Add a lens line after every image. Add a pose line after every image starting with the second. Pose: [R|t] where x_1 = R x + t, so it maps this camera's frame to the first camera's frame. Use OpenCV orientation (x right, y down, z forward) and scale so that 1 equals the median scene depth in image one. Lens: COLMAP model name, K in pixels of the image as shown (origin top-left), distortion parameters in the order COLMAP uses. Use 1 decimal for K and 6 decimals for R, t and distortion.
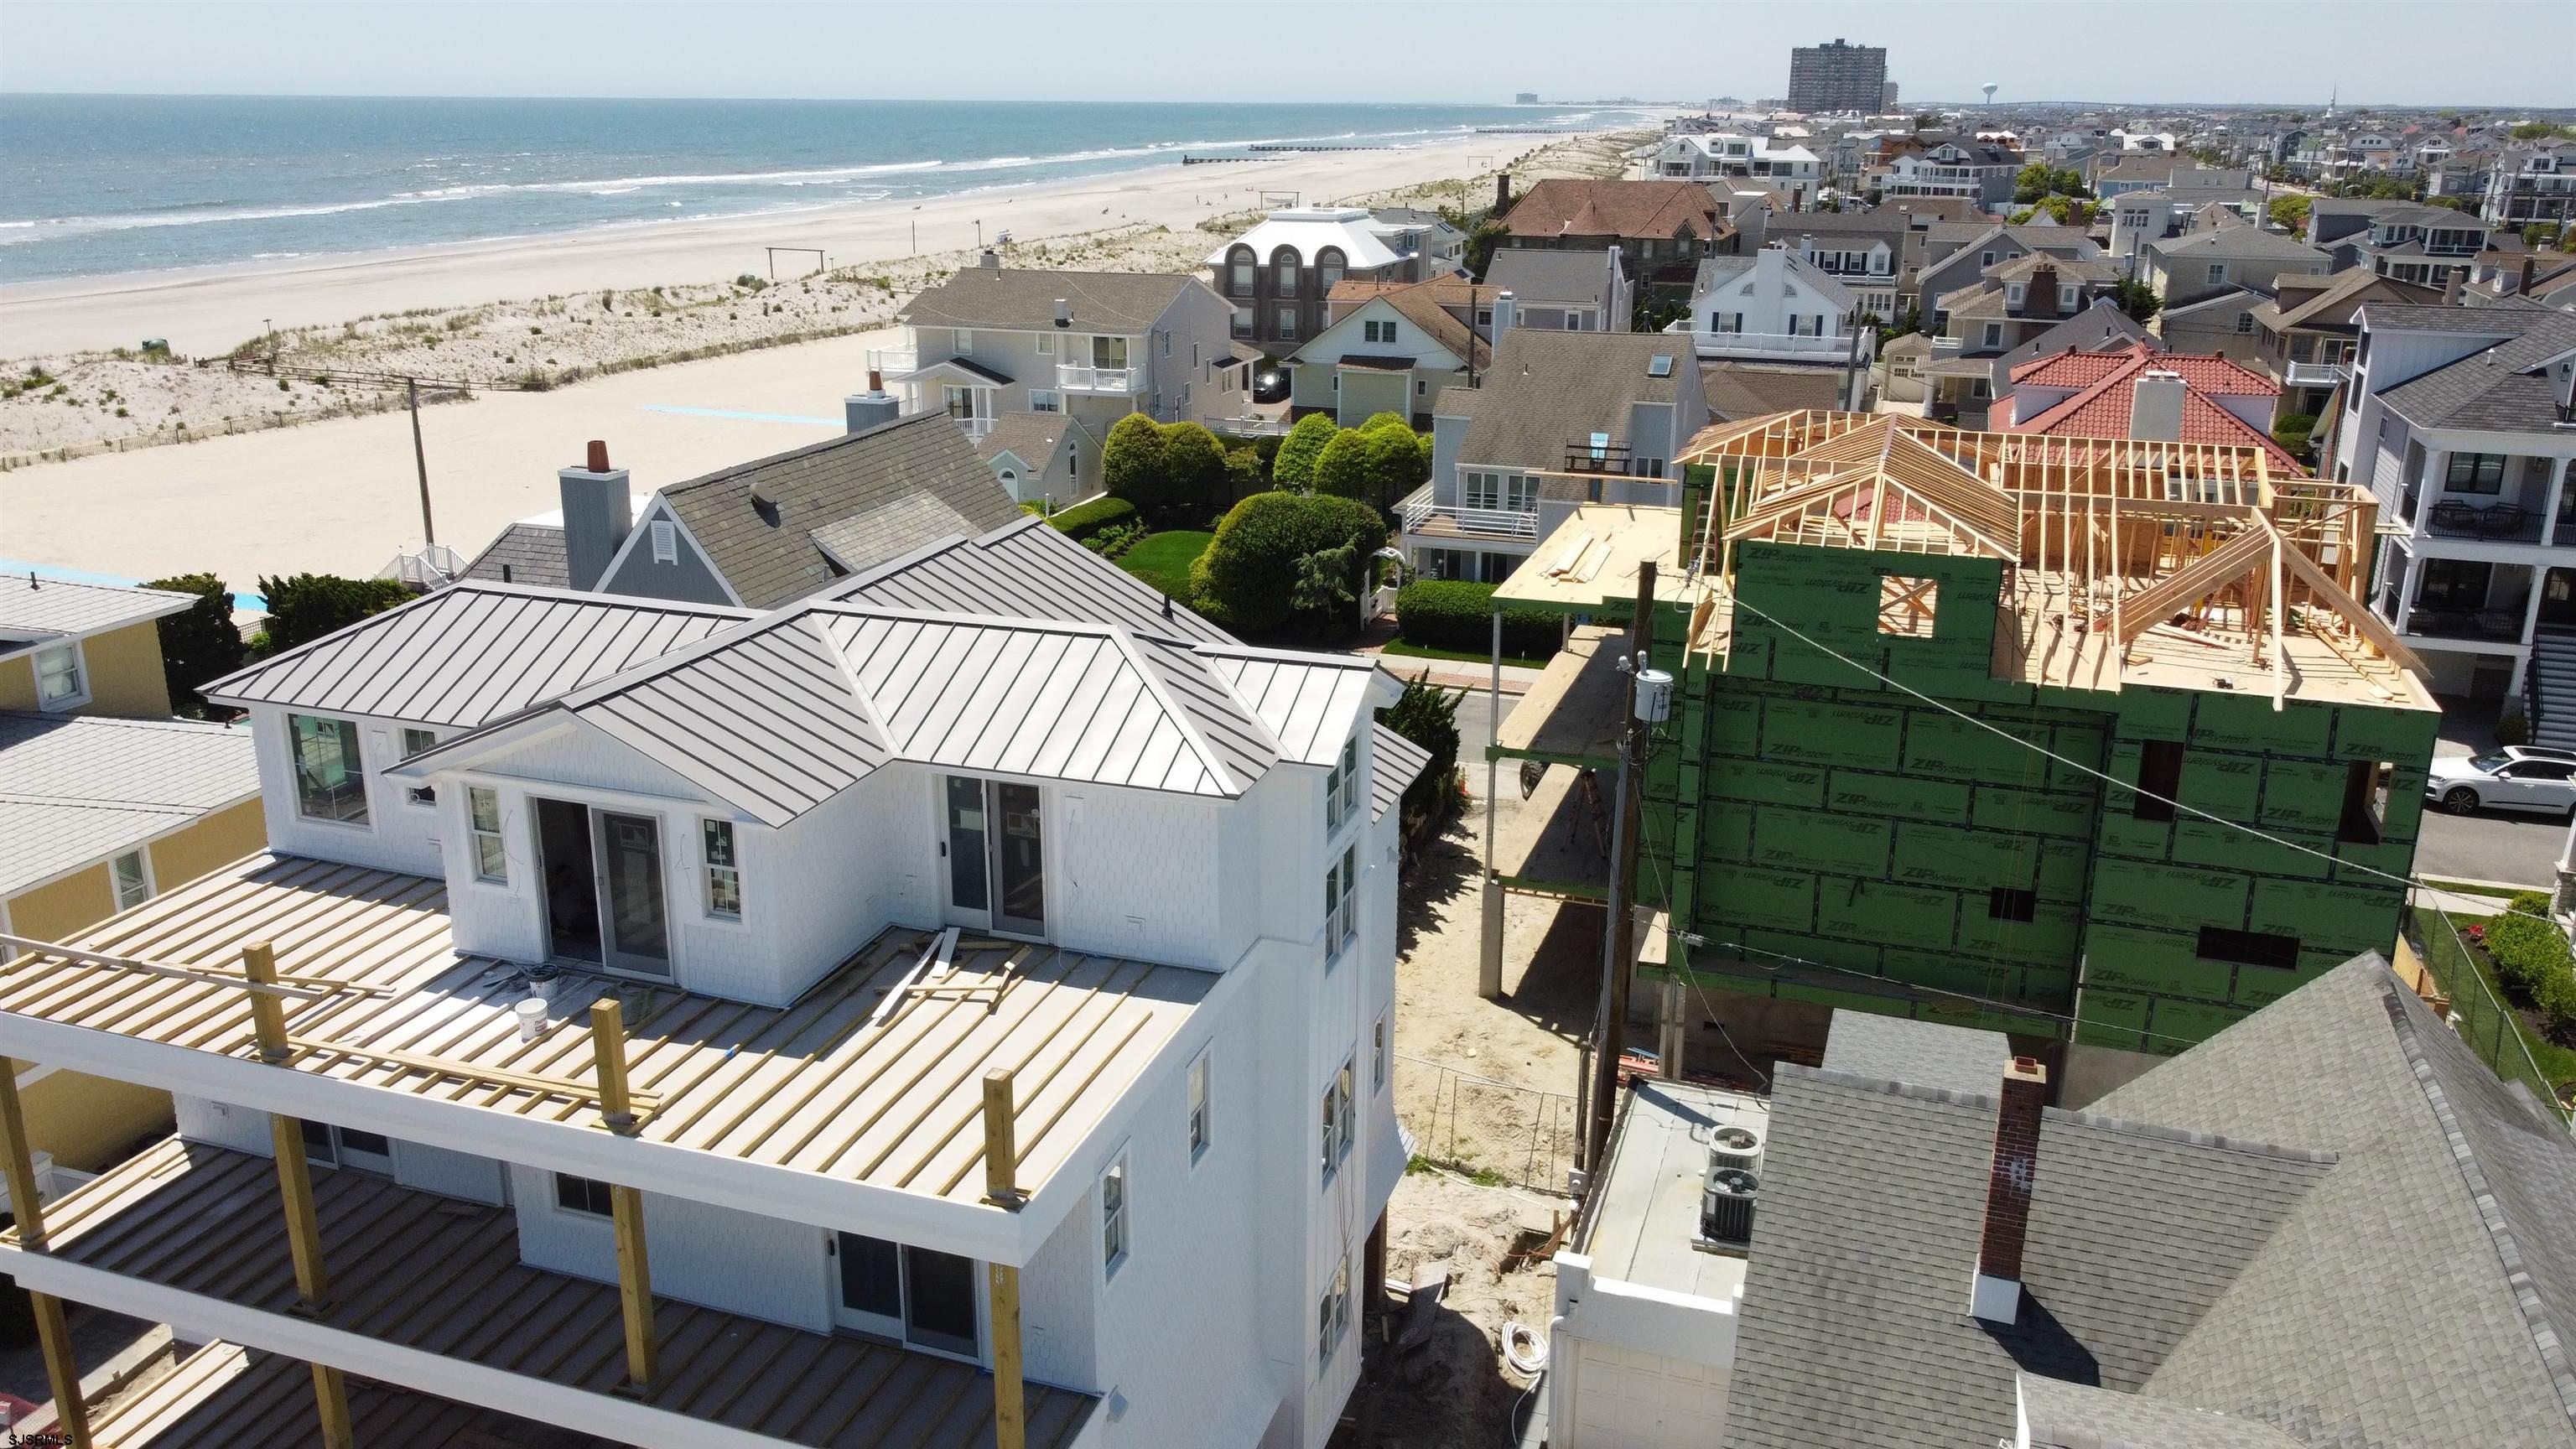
lens RADIAL K [[1950.4, 0, 1277.2], [0, 1950.4, 700.0], [0, 0, 1]] dist [0.007912, -0.010544]
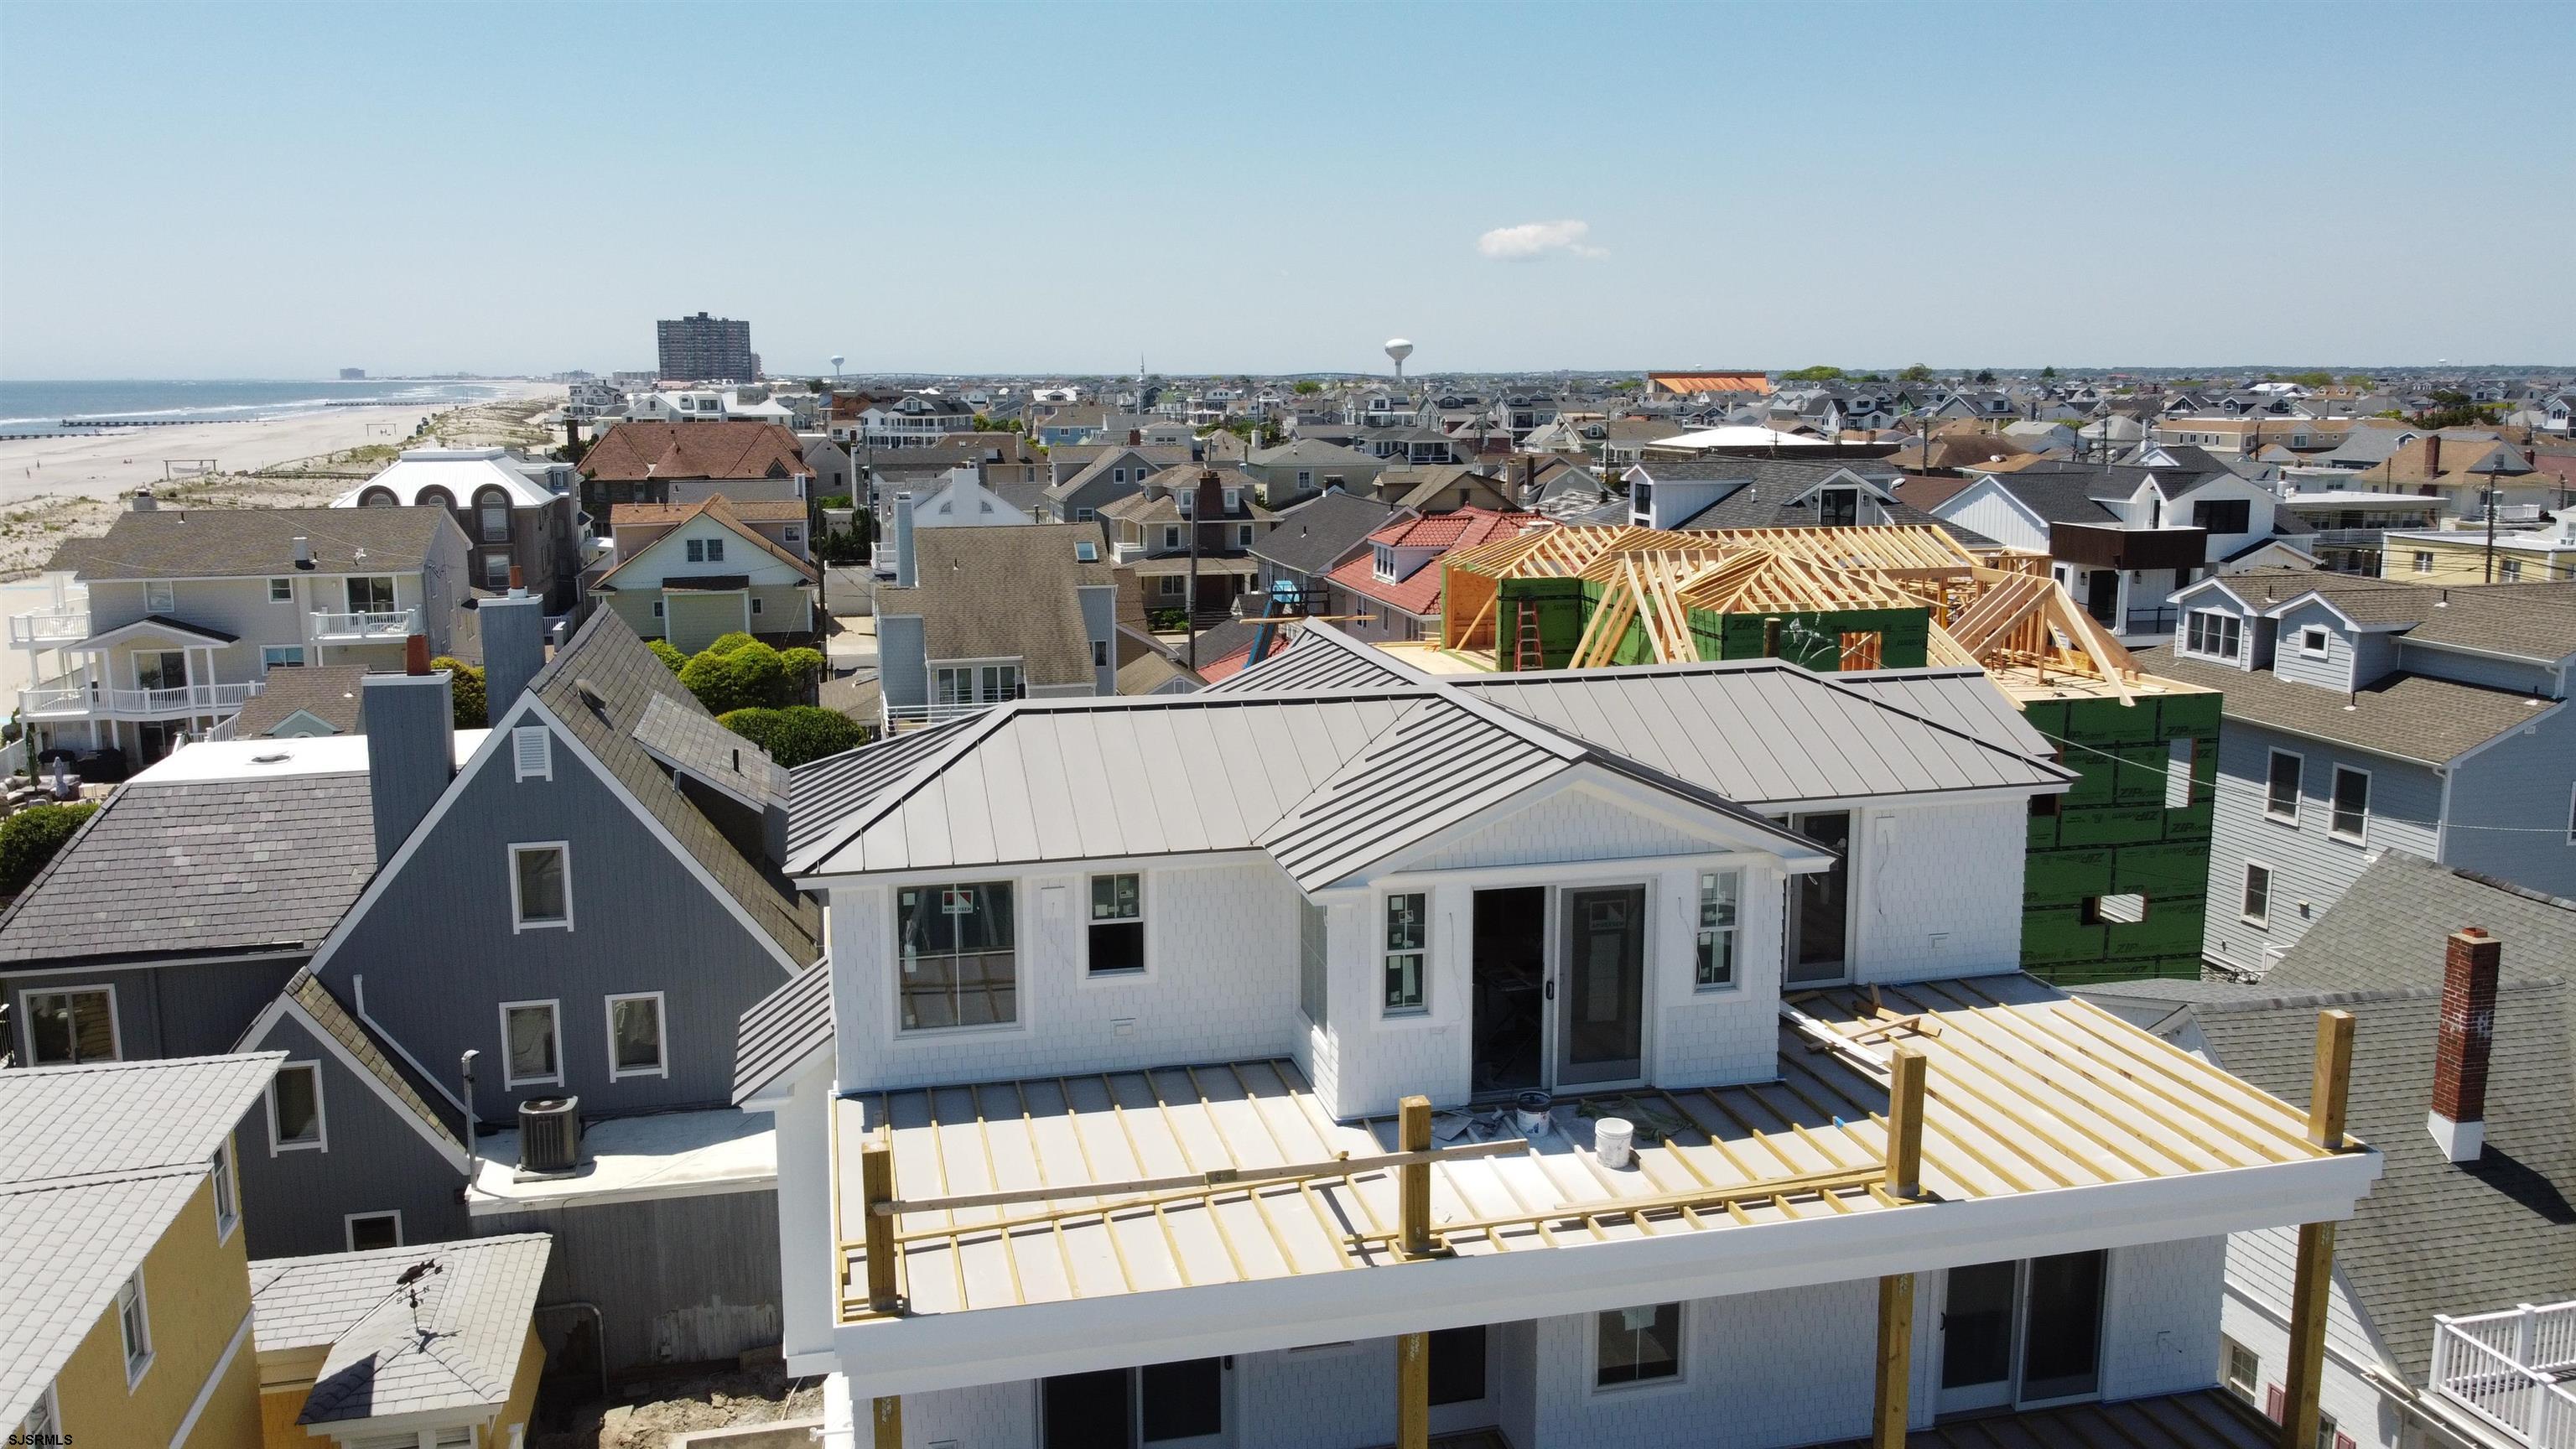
lens RADIAL K [[1950.4, 0, 1283.2], [0, 1950.4, 699.9], [0, 0, 1]] dist [0.007912, -0.010544]
pose [[0.845409, -0.096900, 0.525256, -0.369023], [0.165385, 0.982566, -0.084926, 0.011174], [-0.507870, 0.158666, 0.846696, 0.140973]]
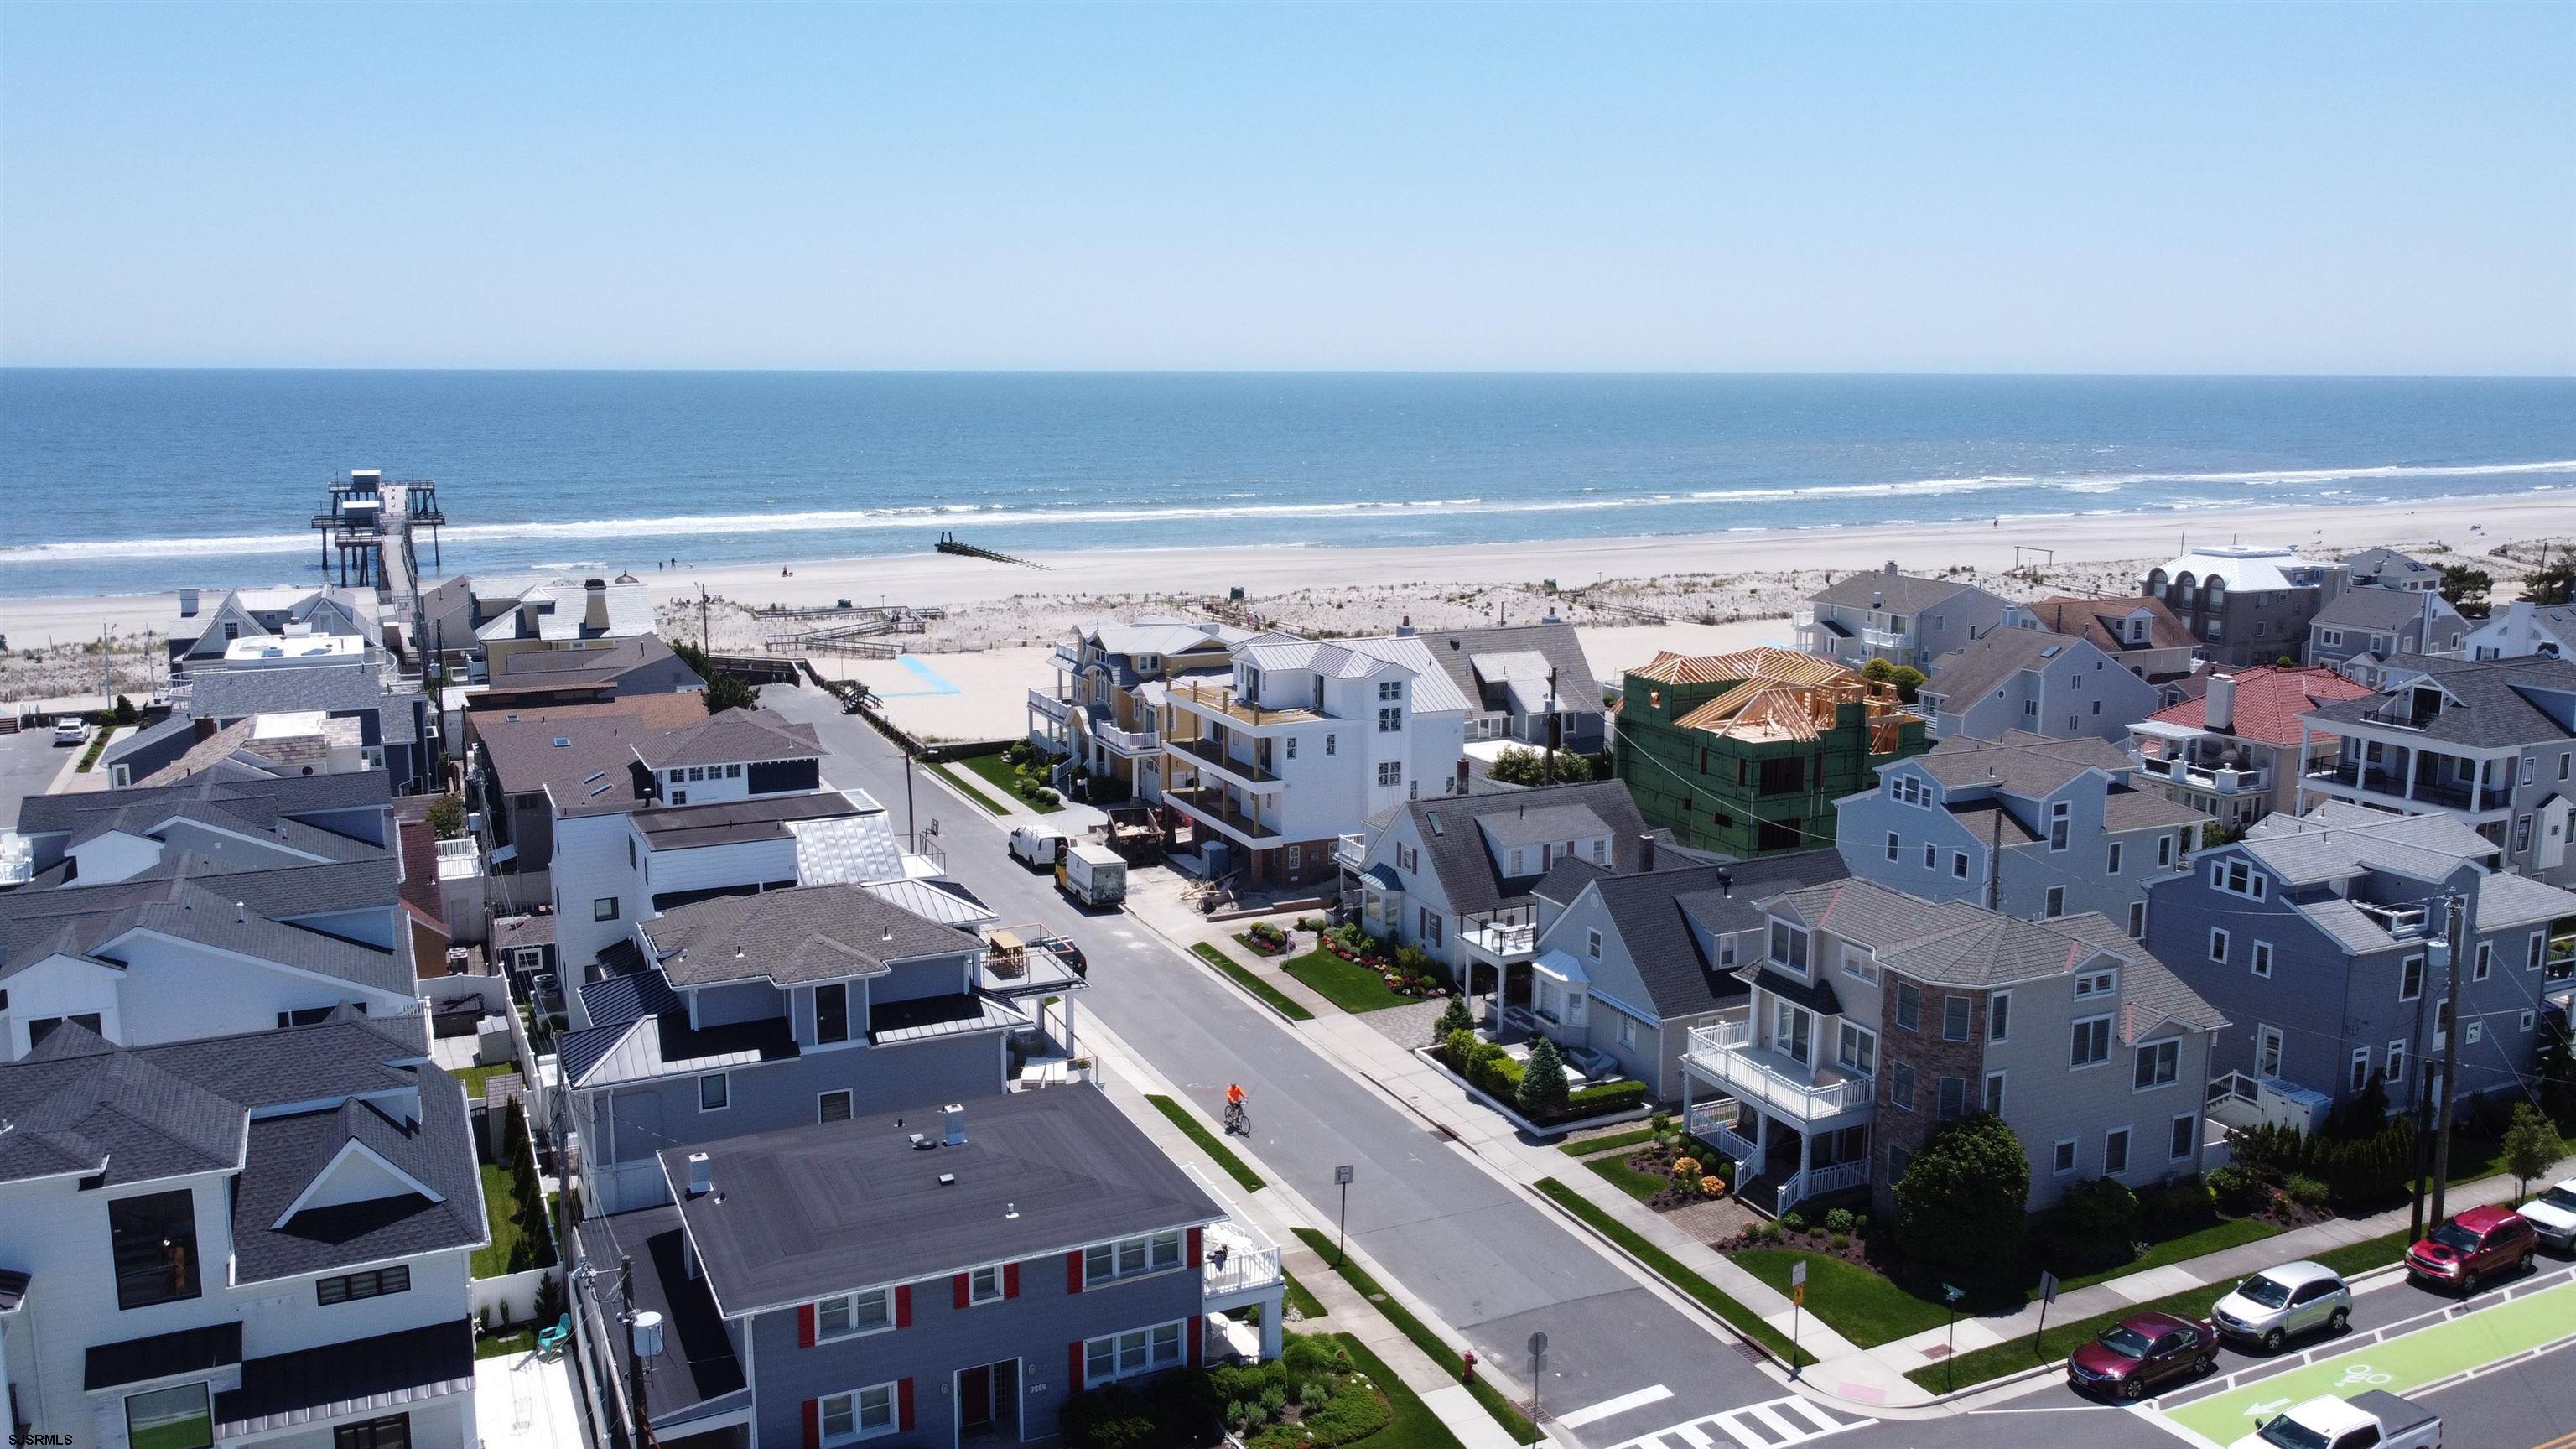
lens RADIAL K [[1950.4, 0, 1276.9], [0, 1950.4, 710.9], [0, 0, 1]] dist [0.007912, -0.010544]
pose [[0.695941, 0.121050, -0.707822, 1.402890], [-0.210553, 0.976765, -0.039975, 0.149880], [0.686537, 0.176854, 0.705258, -1.075603]]
